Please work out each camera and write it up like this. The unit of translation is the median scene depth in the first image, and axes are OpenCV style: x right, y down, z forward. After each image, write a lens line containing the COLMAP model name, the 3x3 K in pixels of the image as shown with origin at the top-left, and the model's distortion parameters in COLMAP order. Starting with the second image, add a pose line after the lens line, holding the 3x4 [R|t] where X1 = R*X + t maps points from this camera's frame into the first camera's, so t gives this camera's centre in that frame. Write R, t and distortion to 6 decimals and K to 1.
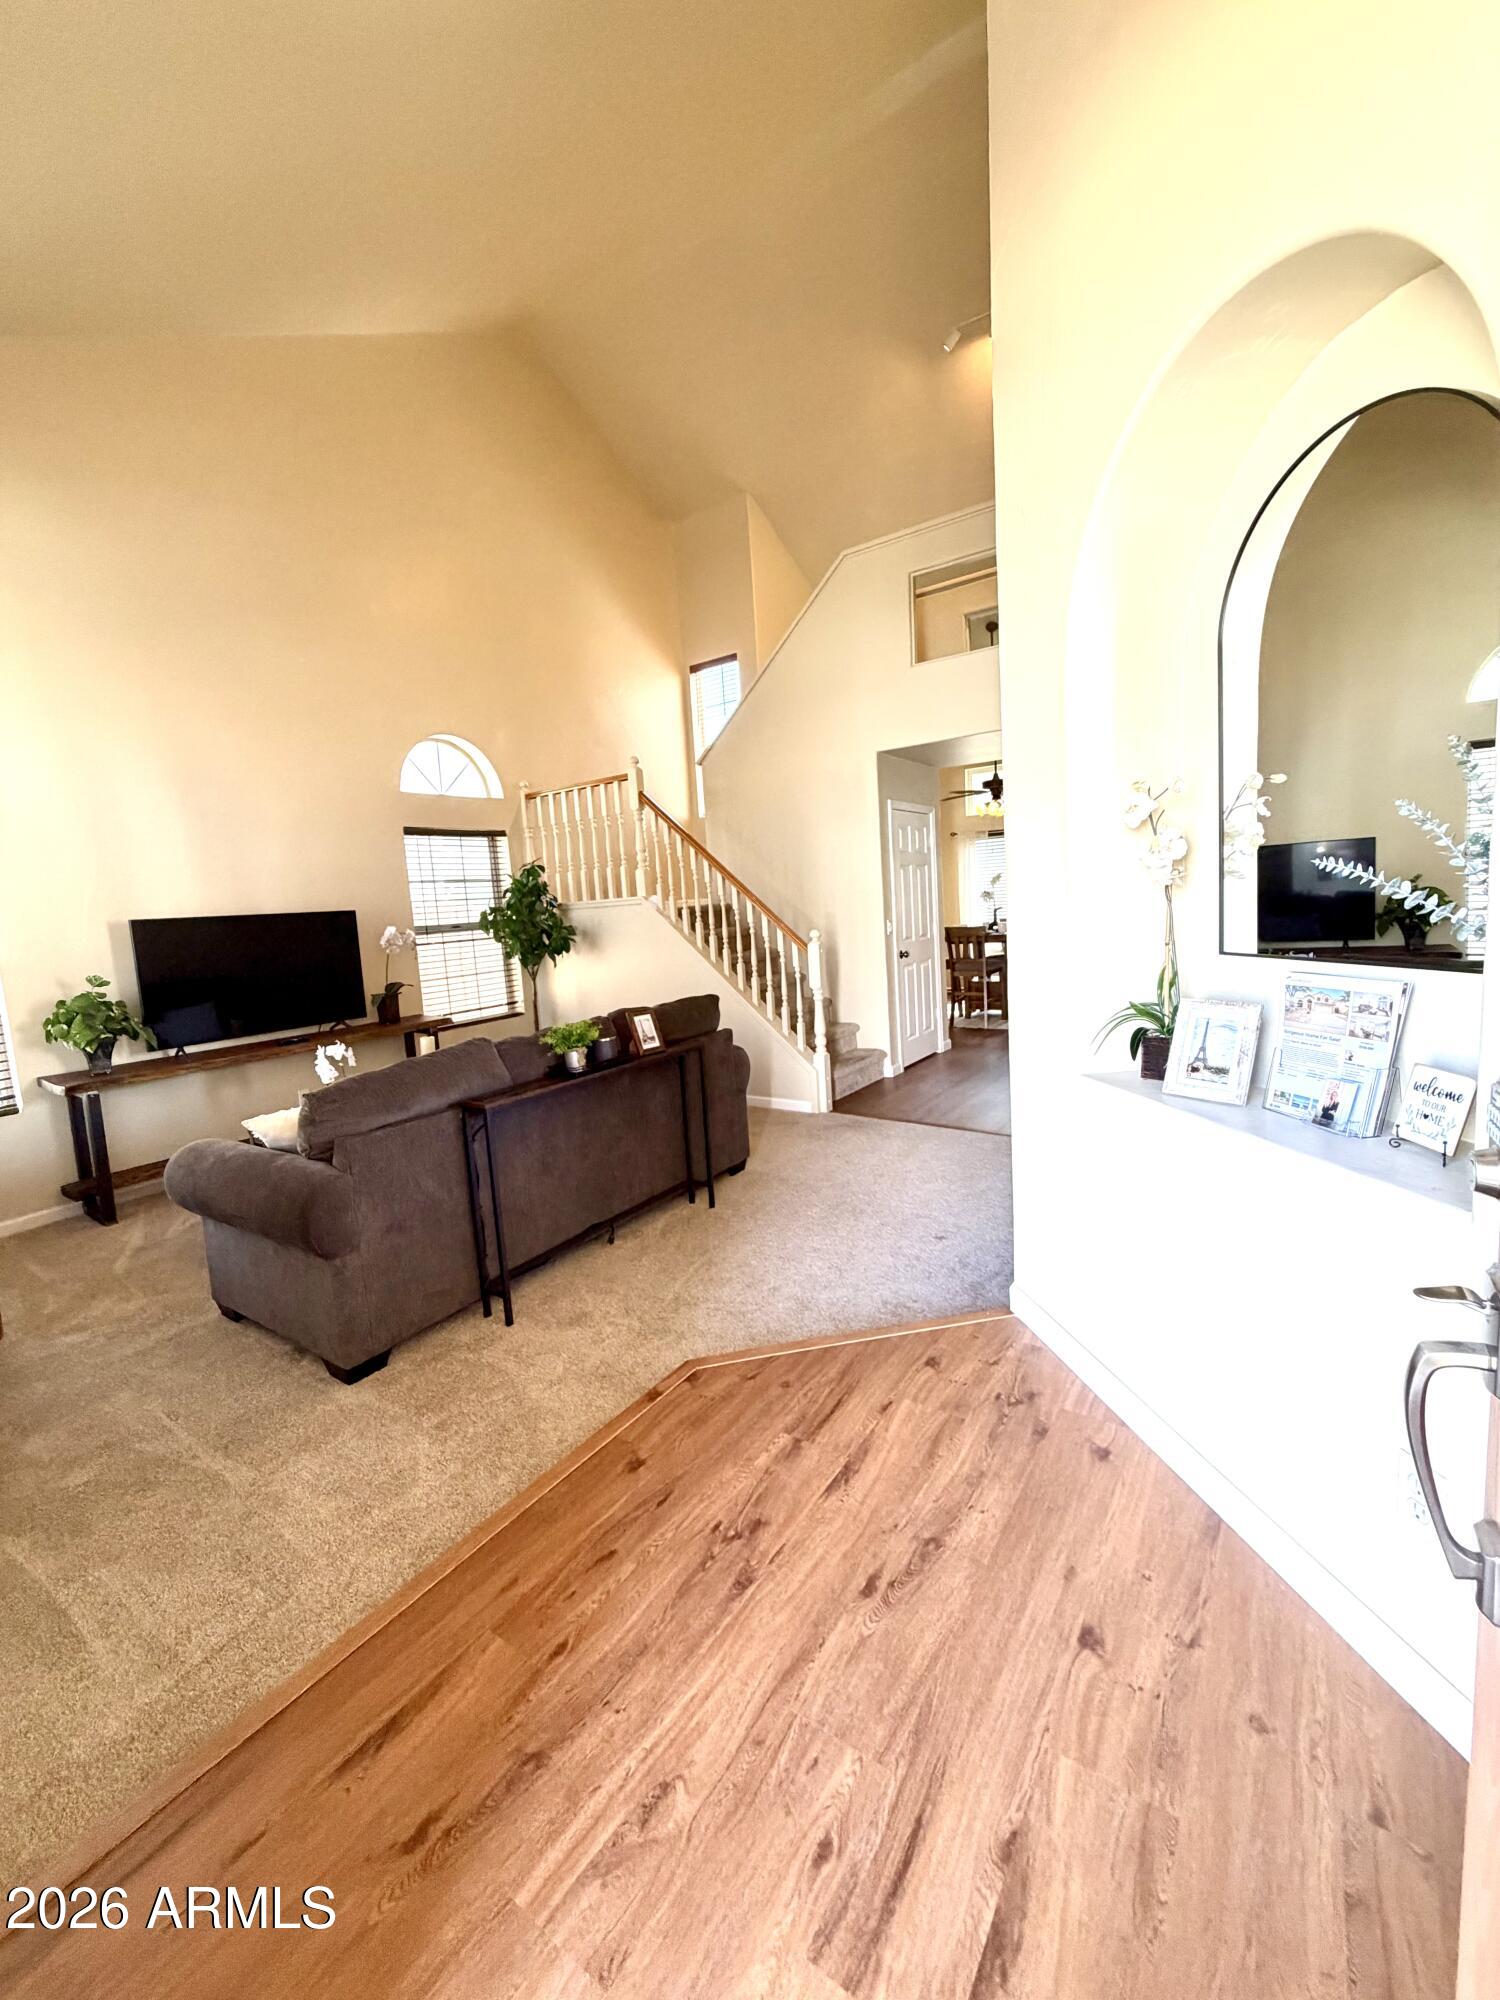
lens RADIAL K [[797.6, 0, 750.0], [0, 797.6, 1000.0], [0, 0, 1]] dist [-0.000590, -0.000002]
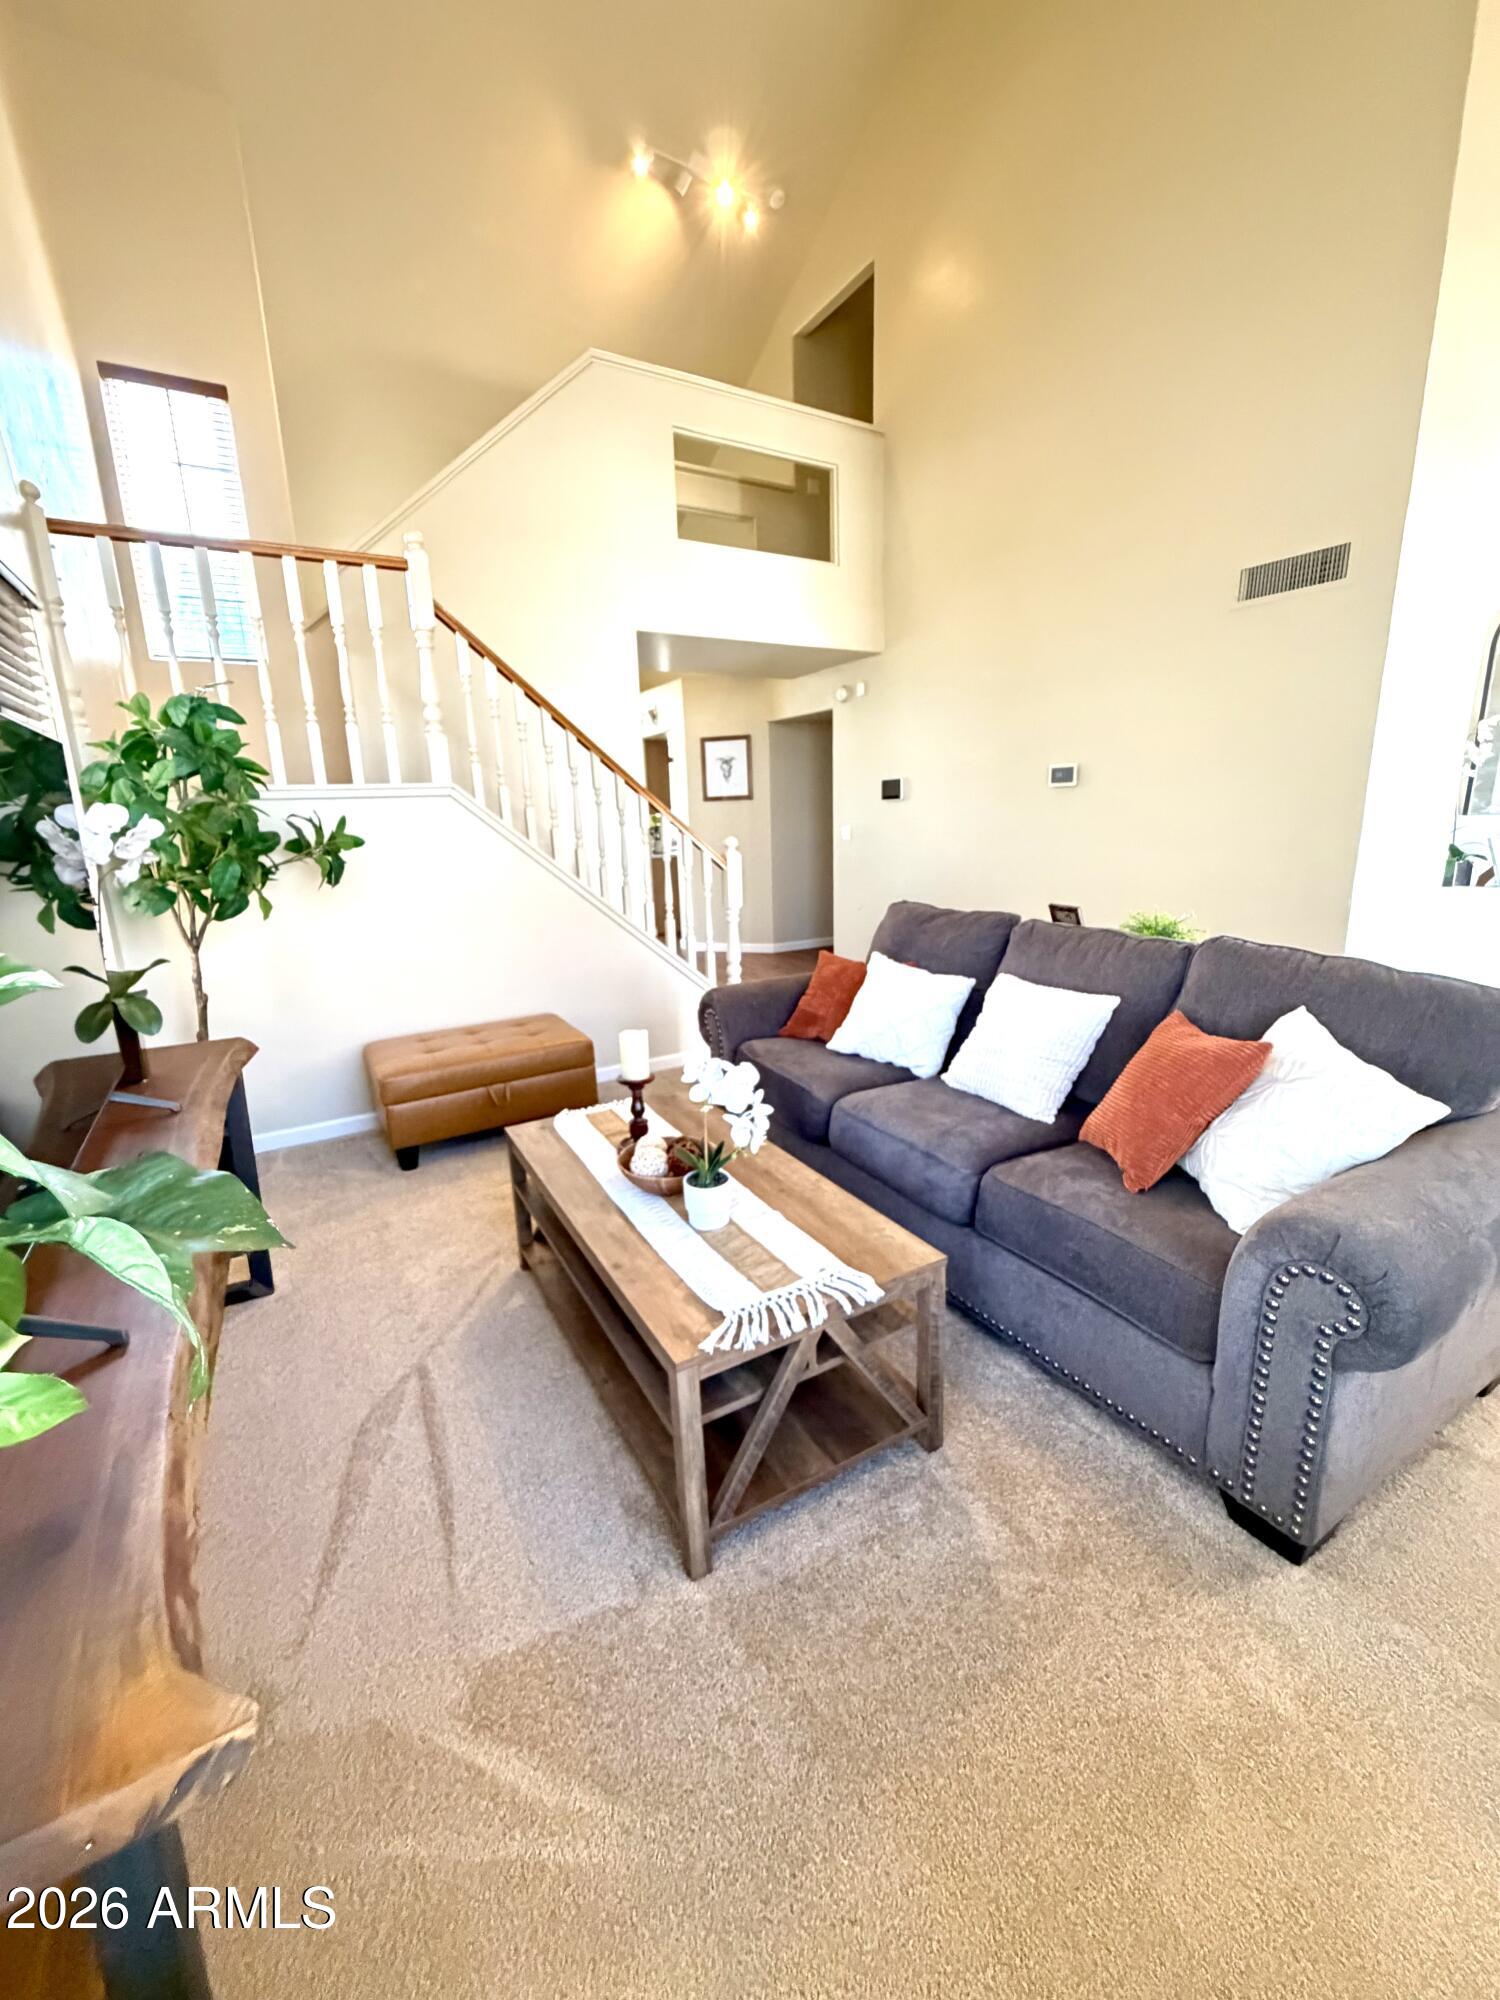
lens RADIAL K [[797.6, 0, 750.0], [0, 797.6, 1000.0], [0, 0, 1]] dist [-0.000590, -0.000002]
pose [[0.408066, -0.166831, 0.897580, -0.596046], [0.124296, 0.984159, 0.126415, -0.019767], [-0.904451, 0.059980, 0.422339, 0.552582]]
